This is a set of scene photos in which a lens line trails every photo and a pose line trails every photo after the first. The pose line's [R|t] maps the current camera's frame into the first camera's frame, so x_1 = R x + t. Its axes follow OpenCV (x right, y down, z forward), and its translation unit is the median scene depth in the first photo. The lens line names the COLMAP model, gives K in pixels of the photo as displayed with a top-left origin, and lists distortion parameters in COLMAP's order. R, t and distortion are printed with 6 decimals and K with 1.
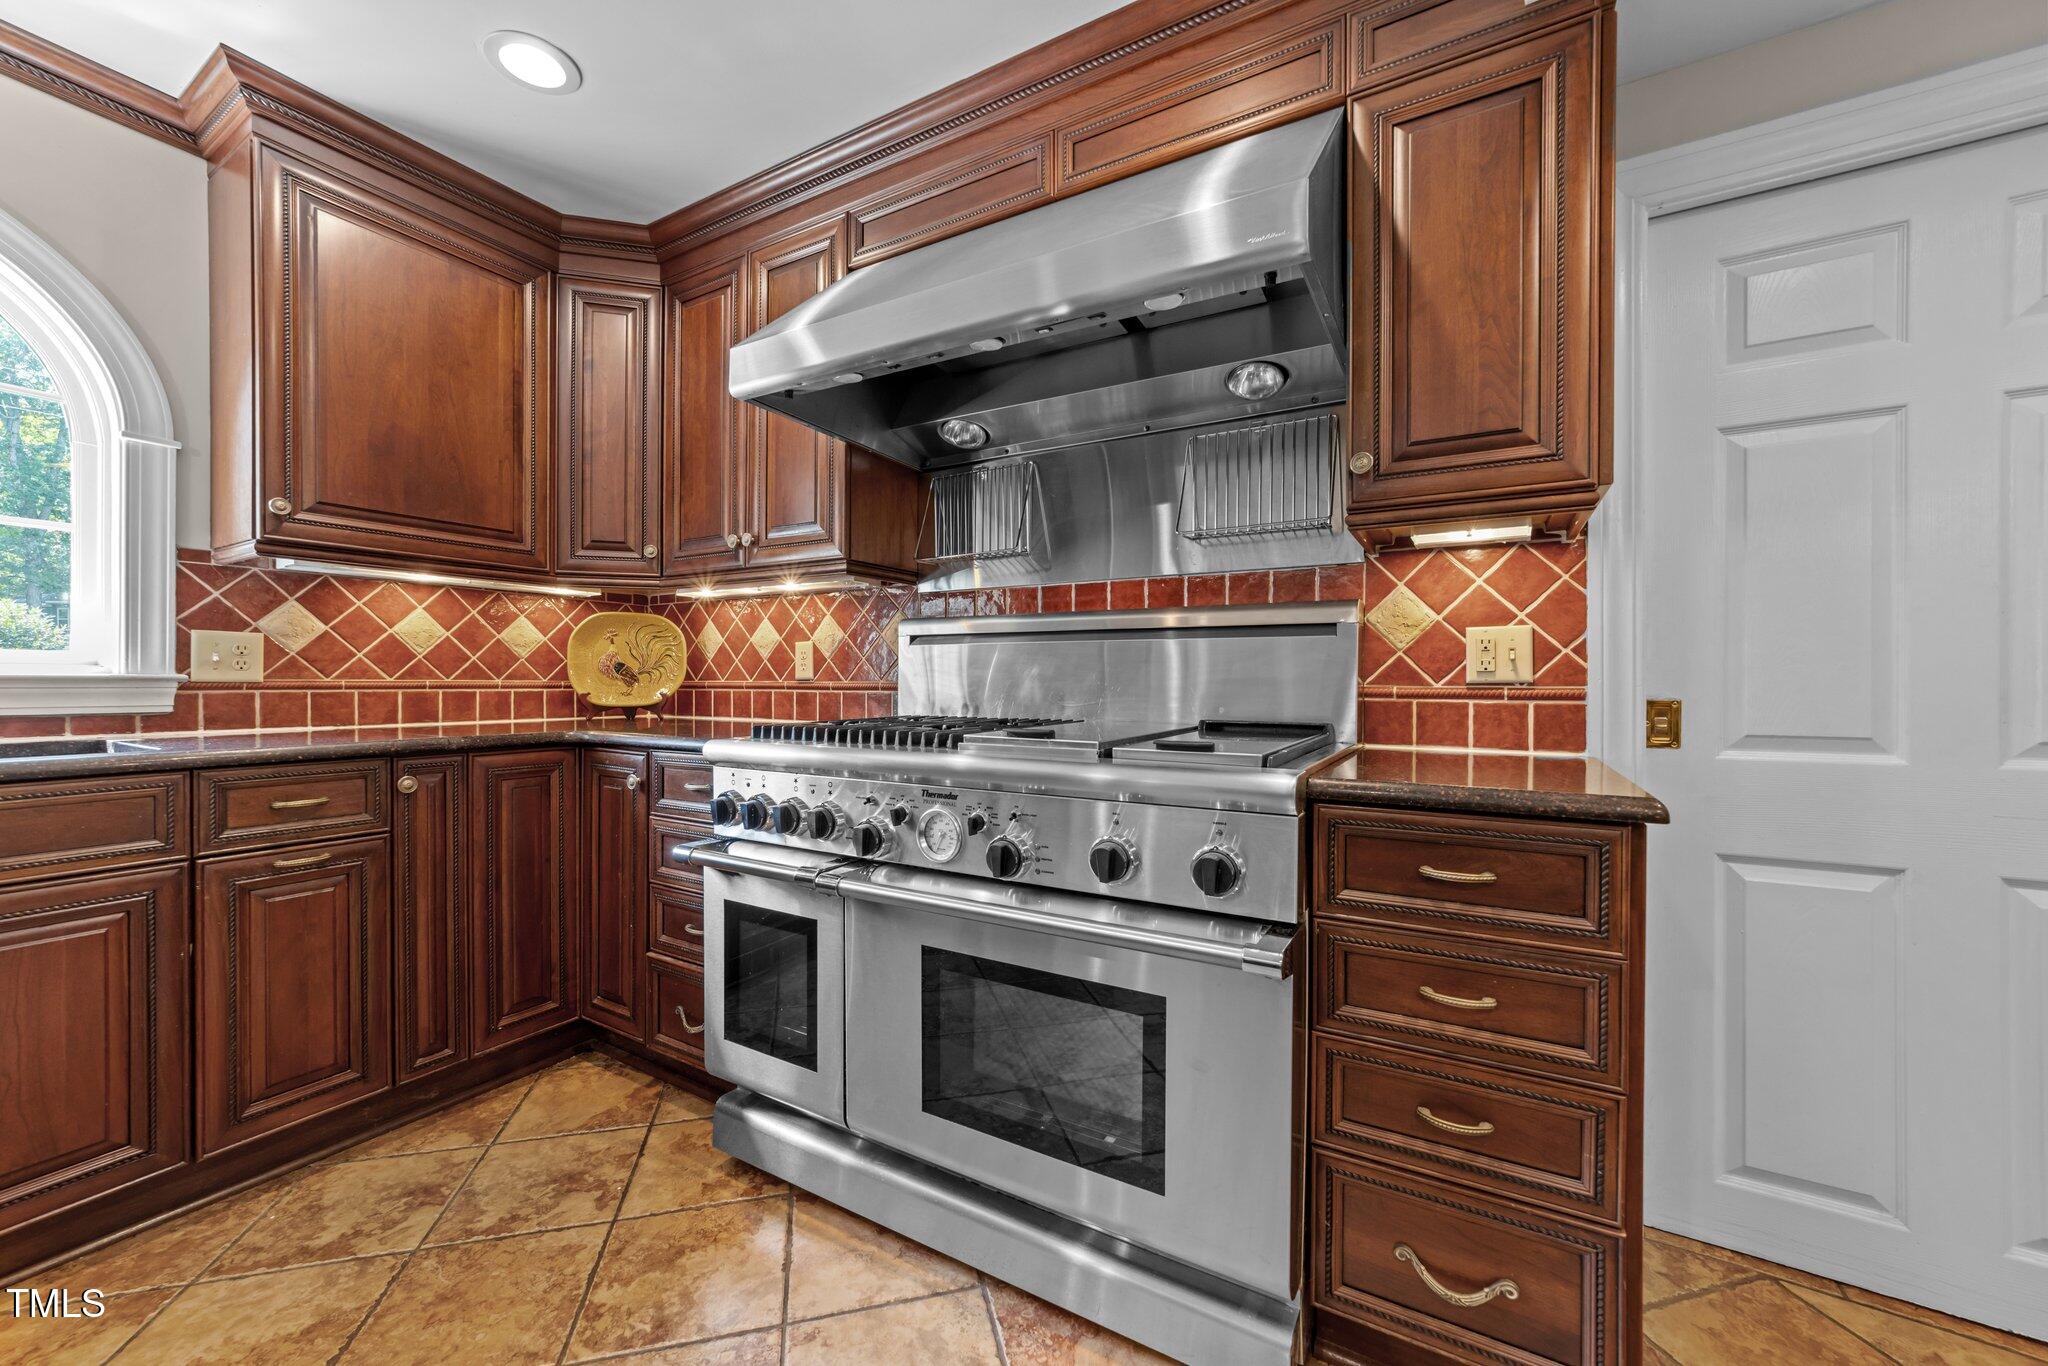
lens RADIAL K [[780.0, 0, 1017.9], [0, 780.0, 687.5], [0, 0, 1]] dist [0.002781, 0.000448]
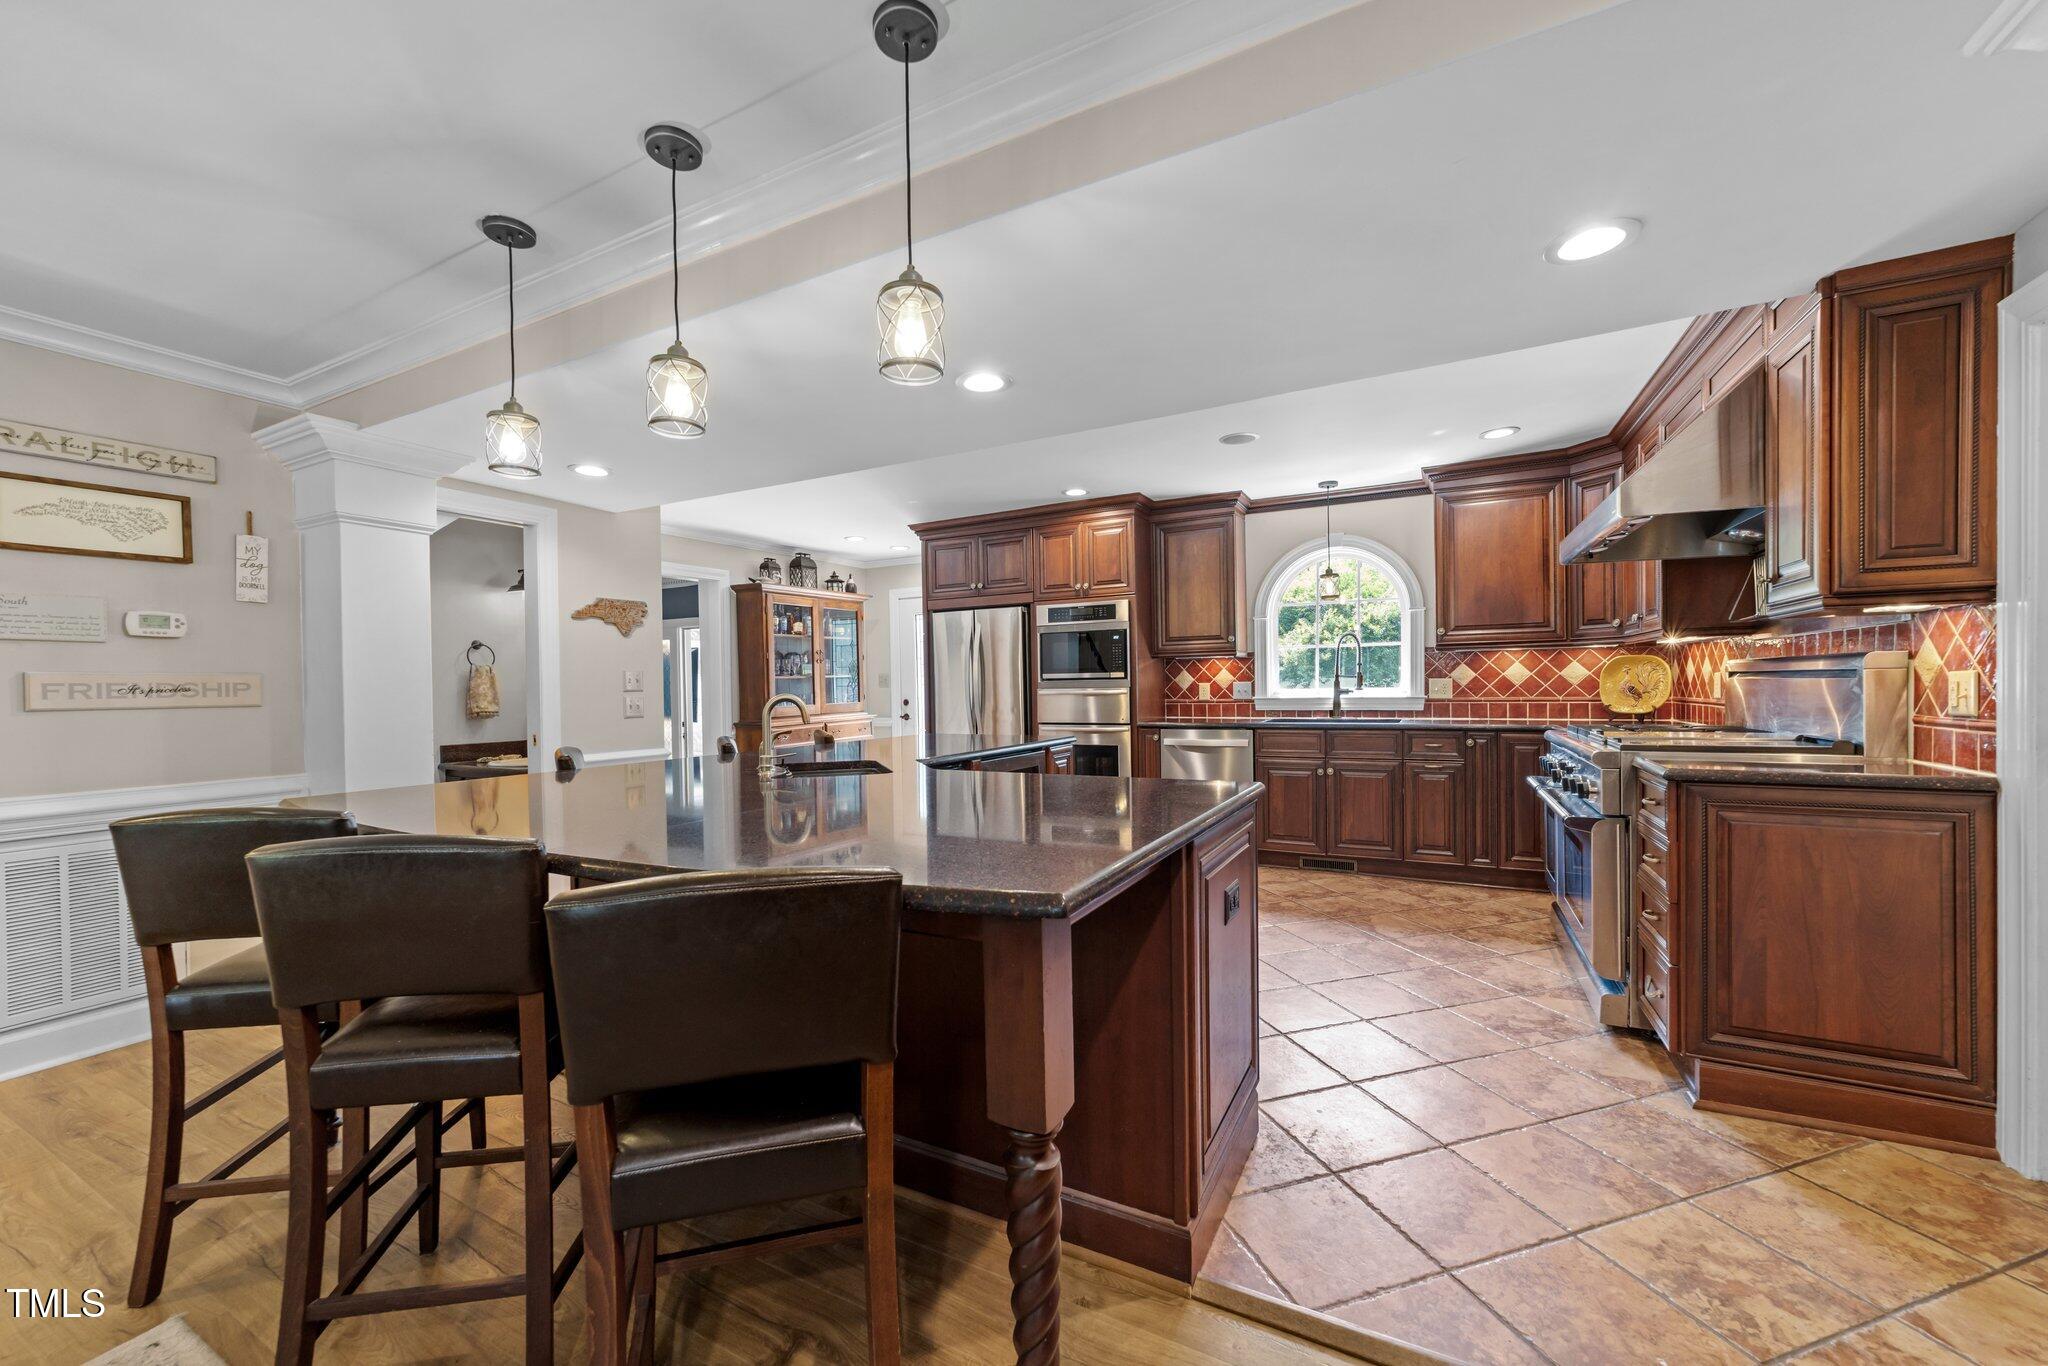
lens RADIAL K [[804.4, 0, 1031.2], [0, 804.4, 700.2], [0, 0, 1]] dist [0.001012, 0.000082]
pose [[0.070653, 0.015014, -0.997388, 1.481511], [0.004521, 0.999872, 0.015372, -0.048182], [0.997491, -0.005595, 0.070576, -0.492131]]
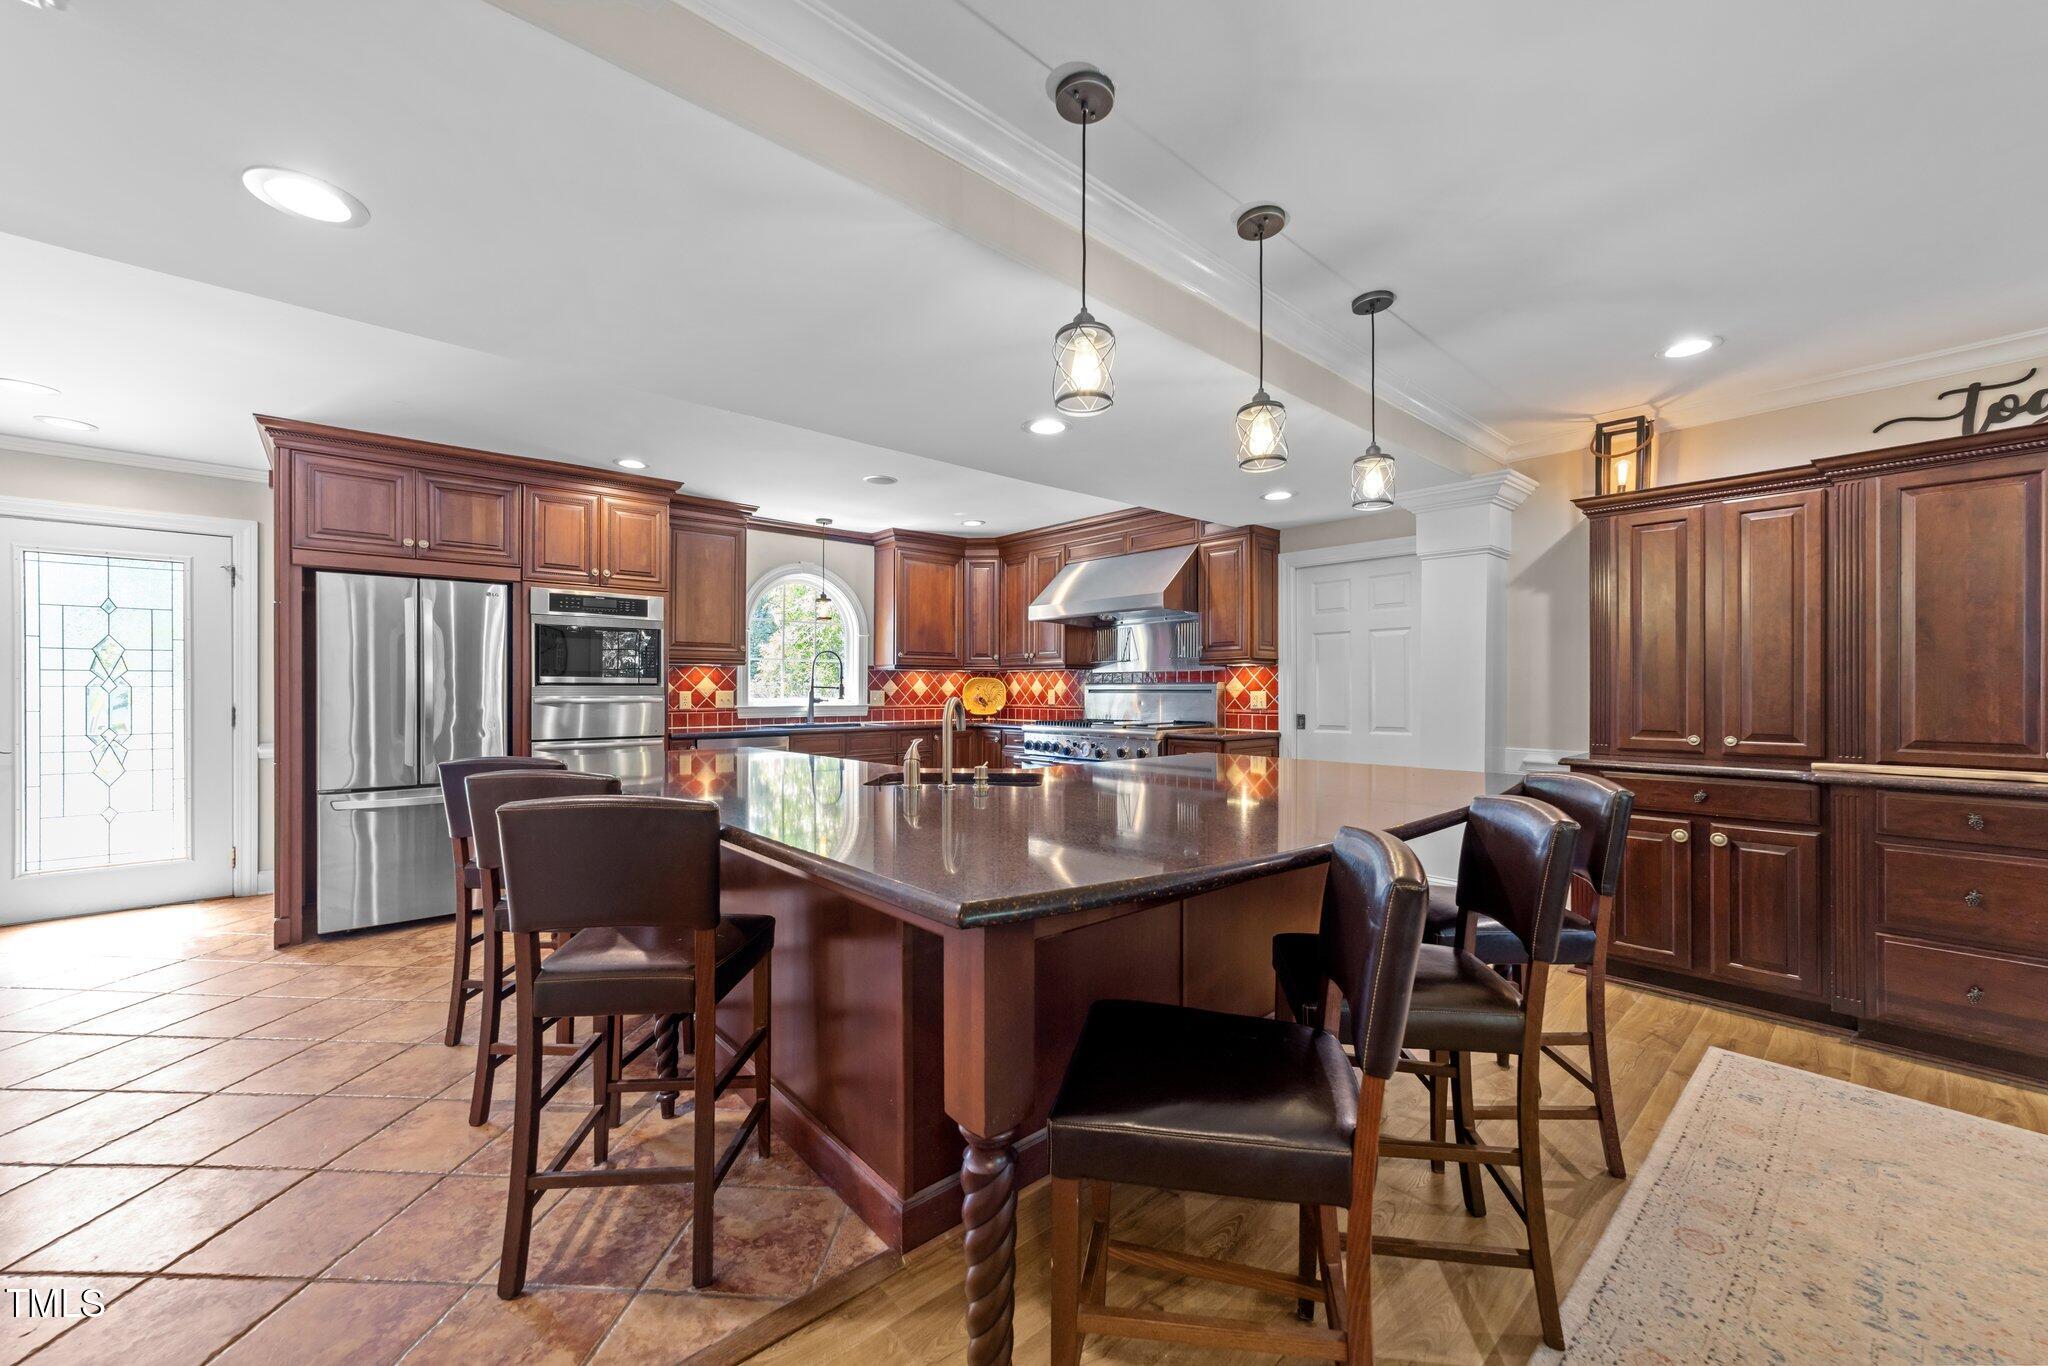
lens RADIAL K [[780.0, 0, 1017.9], [0, 780.0, 687.5], [0, 0, 1]] dist [0.002781, 0.000448]
pose [[0.949734, -0.004183, -0.313029, 0.541027], [-0.000762, 0.999877, -0.015671, -0.034464], [0.313056, 0.015121, 0.949614, -1.876011]]
